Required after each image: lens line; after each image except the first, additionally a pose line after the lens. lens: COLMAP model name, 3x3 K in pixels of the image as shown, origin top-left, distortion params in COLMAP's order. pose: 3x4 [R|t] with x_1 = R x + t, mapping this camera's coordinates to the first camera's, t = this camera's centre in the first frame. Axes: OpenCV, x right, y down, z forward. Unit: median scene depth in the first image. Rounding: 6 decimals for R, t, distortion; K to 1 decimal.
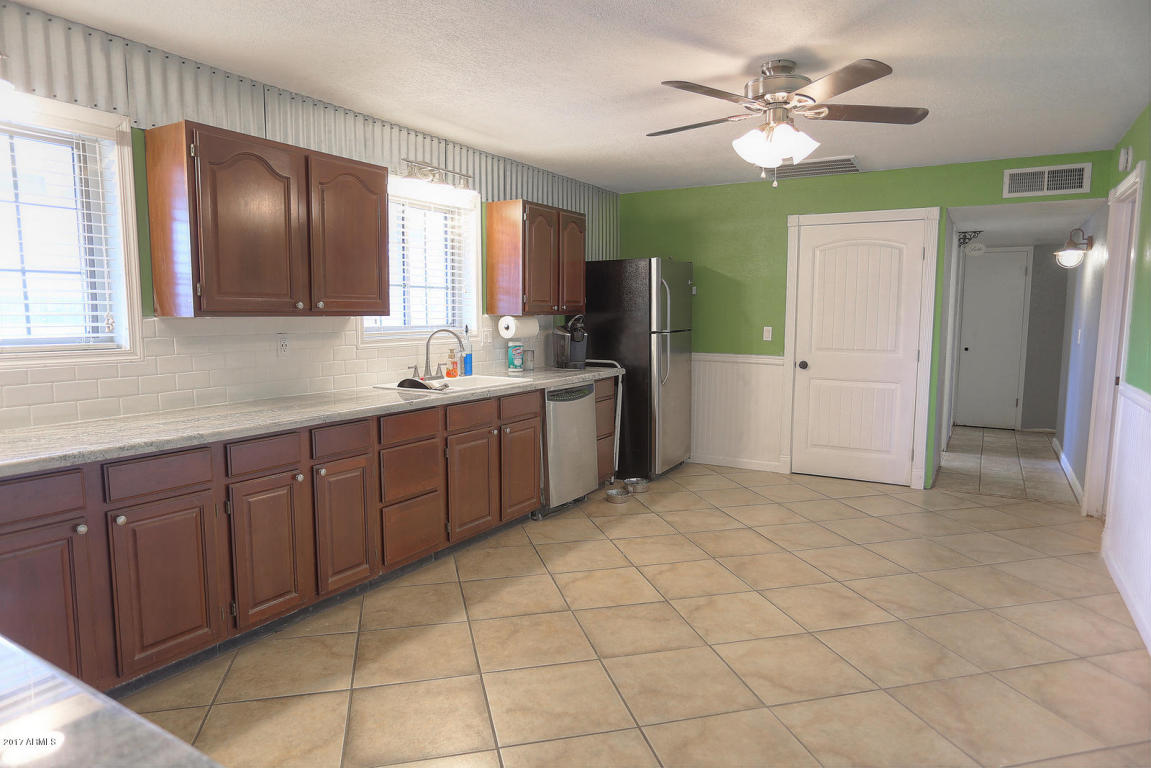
lens RADIAL K [[700.1, 0, 573.3], [0, 700.1, 387.1], [0, 0, 1]] dist [-0.057784, 0.046431]
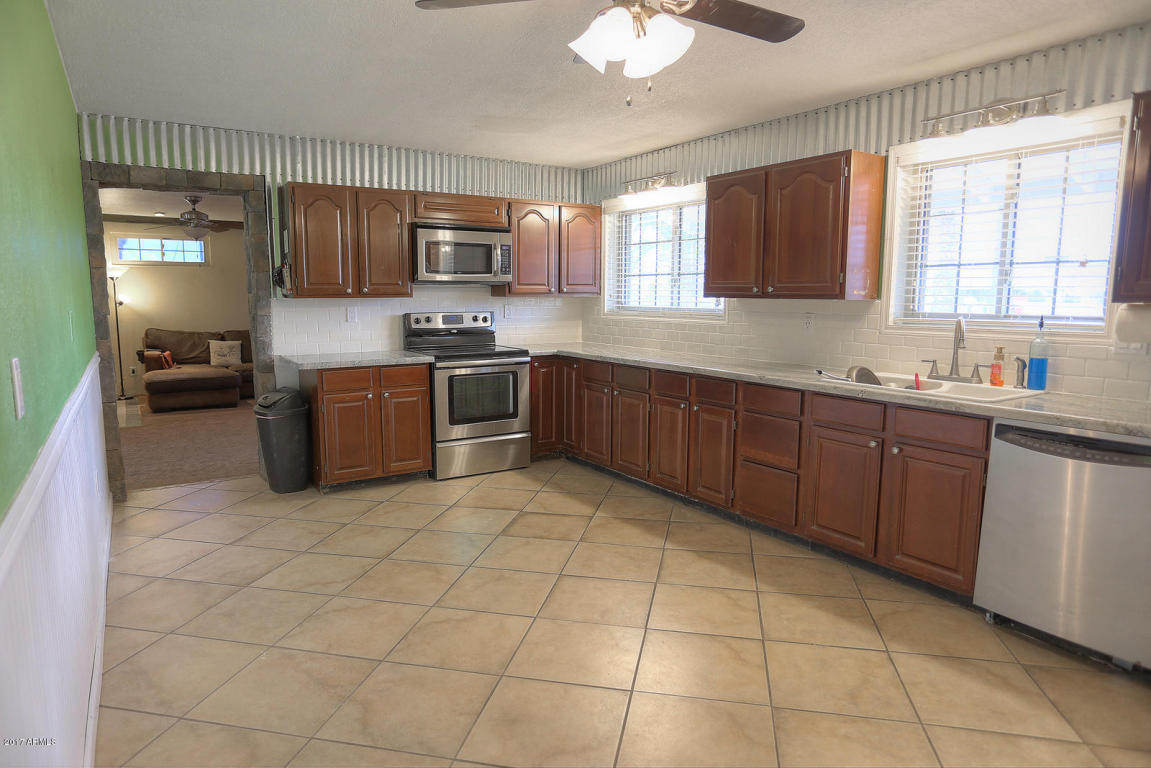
lens RADIAL K [[700.1, 0, 573.3], [0, 700.1, 387.1], [0, 0, 1]] dist [-0.057784, 0.046431]
pose [[-0.442677, 0.113034, -0.889528, 0.940243], [-0.098379, 0.979912, 0.173478, -0.132440], [0.891268, 0.164305, -0.422664, 1.278103]]
